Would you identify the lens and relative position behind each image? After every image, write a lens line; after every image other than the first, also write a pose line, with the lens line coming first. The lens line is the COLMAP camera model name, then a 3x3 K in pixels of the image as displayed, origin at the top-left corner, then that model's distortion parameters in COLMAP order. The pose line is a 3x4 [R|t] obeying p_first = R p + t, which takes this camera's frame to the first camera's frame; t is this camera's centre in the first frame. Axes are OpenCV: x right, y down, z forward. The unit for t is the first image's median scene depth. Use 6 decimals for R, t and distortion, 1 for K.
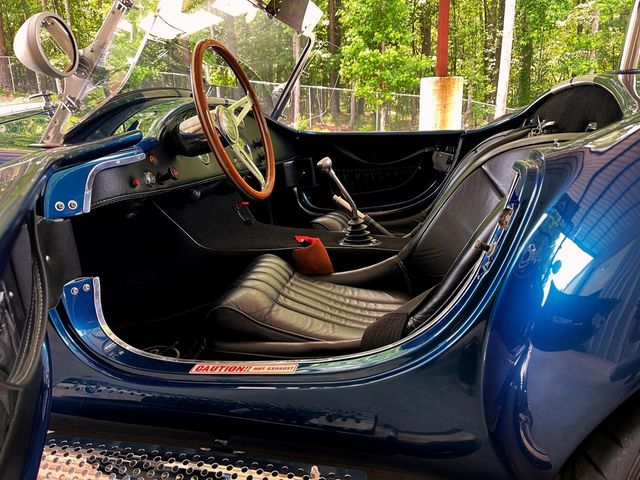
lens RADIAL K [[489.5, 0, 318.6], [0, 489.5, 240.2], [0, 0, 1]] dist [0.003848, -0.008134]
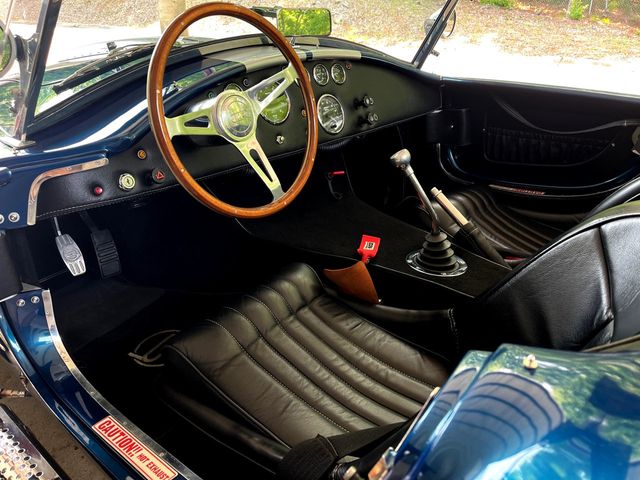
lens RADIAL K [[489.5, 0, 320.6], [0, 489.5, 240.0], [0, 0, 1]] dist [0.003848, -0.008134]
pose [[0.880340, 0.230007, -0.414848, 0.245480], [-0.133373, 0.959315, 0.248851, -0.207171], [0.455207, -0.163744, 0.875200, 0.273666]]
